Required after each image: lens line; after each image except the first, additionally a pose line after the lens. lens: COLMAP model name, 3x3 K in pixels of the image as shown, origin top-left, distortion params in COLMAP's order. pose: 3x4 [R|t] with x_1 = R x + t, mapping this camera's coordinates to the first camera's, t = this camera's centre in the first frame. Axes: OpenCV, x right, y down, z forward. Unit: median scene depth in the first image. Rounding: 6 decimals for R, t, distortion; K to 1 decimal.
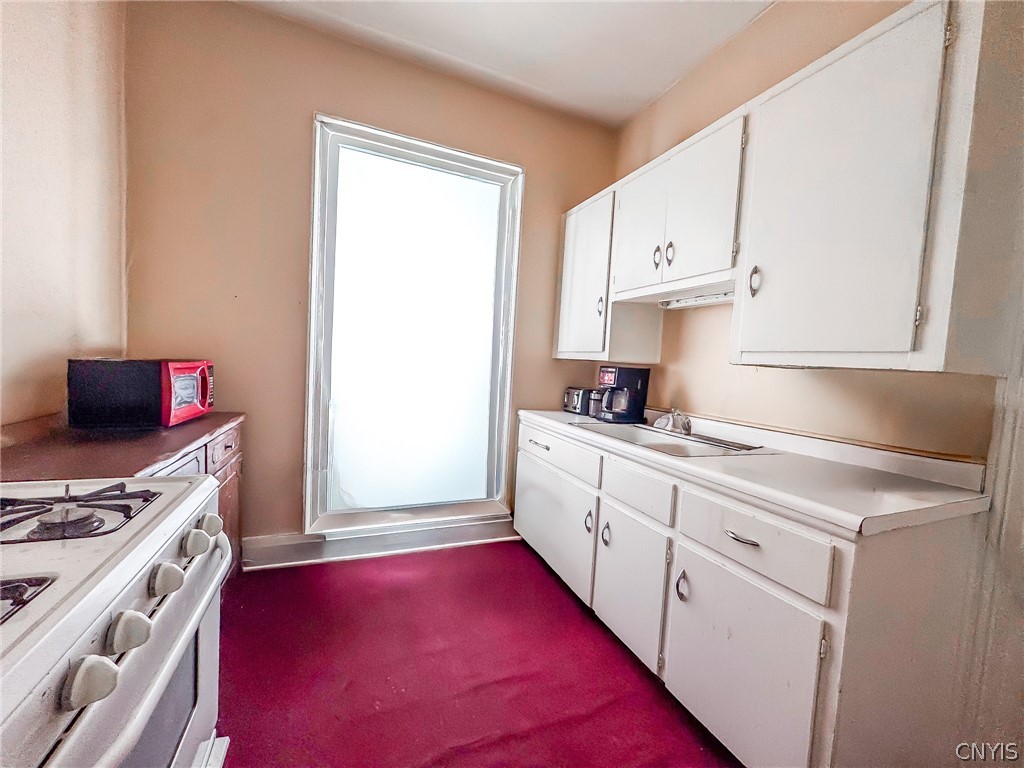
lens RADIAL K [[409.2, 0, 510.9], [0, 409.2, 384.2], [0, 0, 1]] dist [-0.004189, 0.000248]
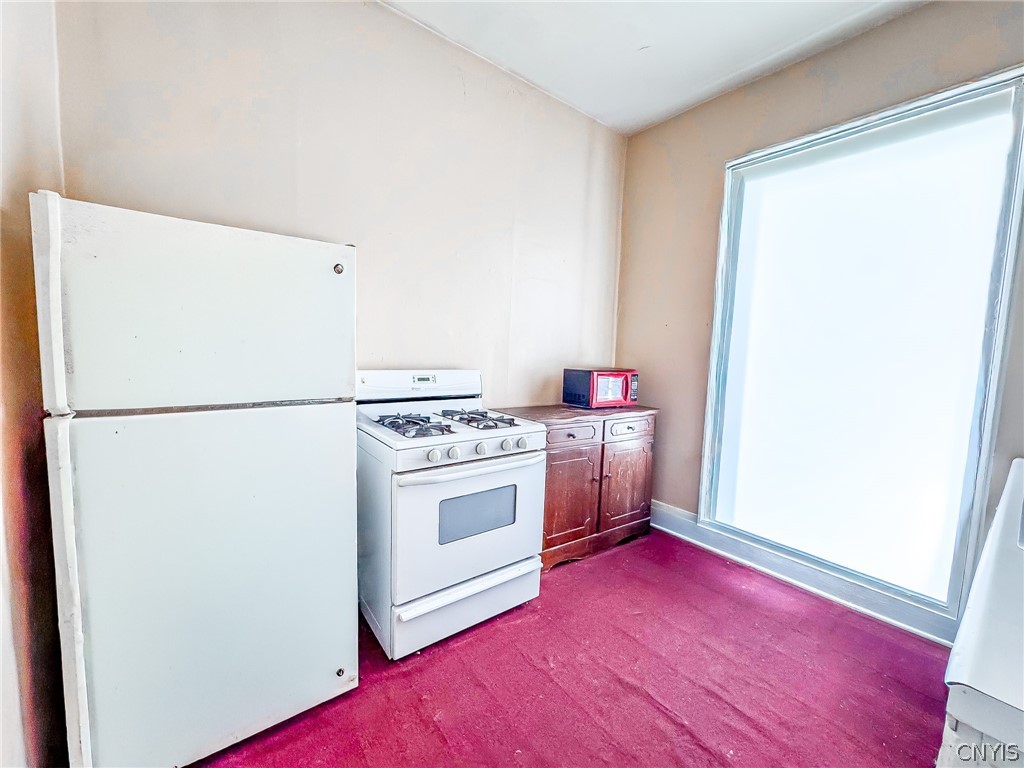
lens RADIAL K [[409.2, 0, 507.5], [0, 409.2, 386.2], [0, 0, 1]] dist [-0.004189, 0.000248]
pose [[0.244921, 0.038346, -0.968784, 0.715353], [-0.075637, 0.996928, 0.020338, 0.005011], [0.966588, 0.068294, 0.247069, 0.202709]]
